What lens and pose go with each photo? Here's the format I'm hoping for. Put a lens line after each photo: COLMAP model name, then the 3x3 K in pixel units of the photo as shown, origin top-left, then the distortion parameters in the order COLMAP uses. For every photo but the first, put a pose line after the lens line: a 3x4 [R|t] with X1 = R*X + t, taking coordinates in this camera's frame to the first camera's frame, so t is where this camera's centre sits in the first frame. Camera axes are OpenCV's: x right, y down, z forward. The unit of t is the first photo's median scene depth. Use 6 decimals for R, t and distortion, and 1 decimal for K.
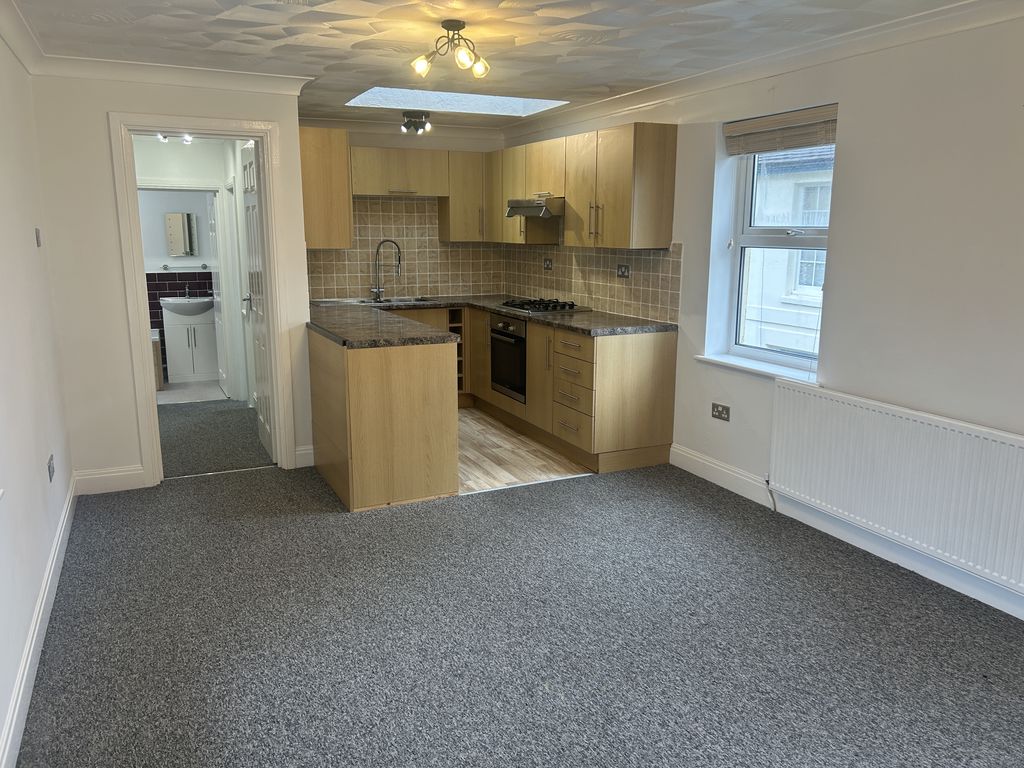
lens RADIAL K [[764.6, 0, 506.7], [0, 764.6, 381.3], [0, 0, 1]] dist [0.098965, -0.104349]
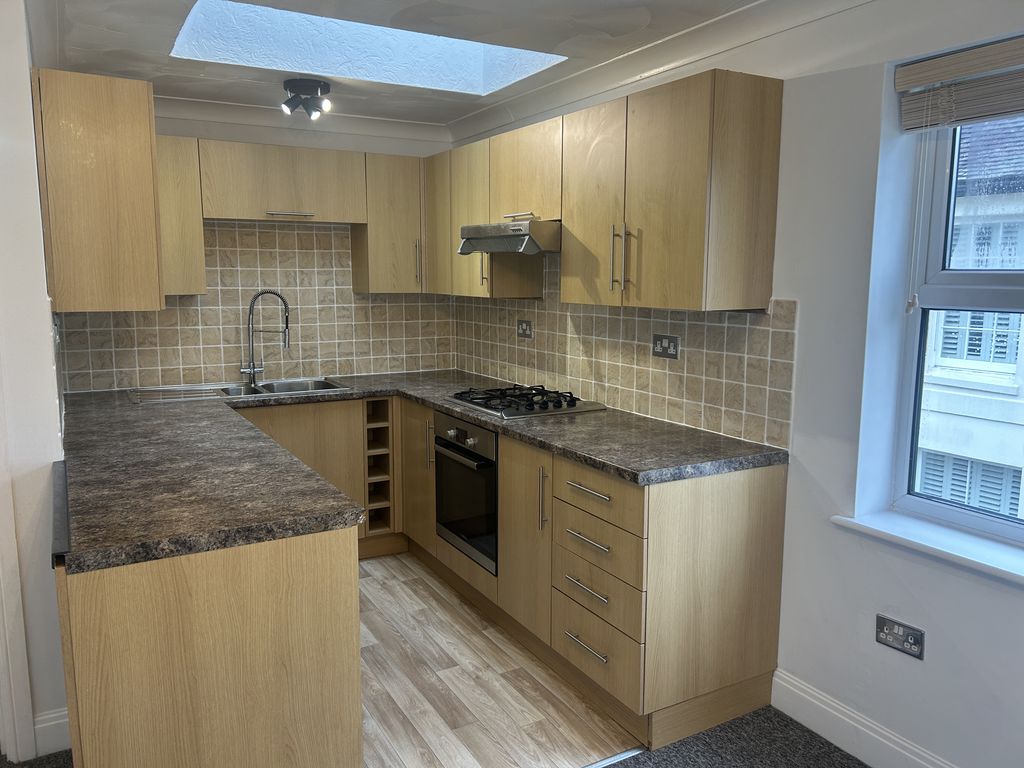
lens RADIAL K [[770.1, 0, 516.9], [0, 770.1, 379.5], [0, 0, 1]] dist [0.027522, -0.003784]
pose [[0.996273, -0.009268, 0.085753, -0.009116], [0.014611, 0.997976, -0.061893, -0.085868], [-0.085005, 0.062916, 0.994392, 0.443955]]
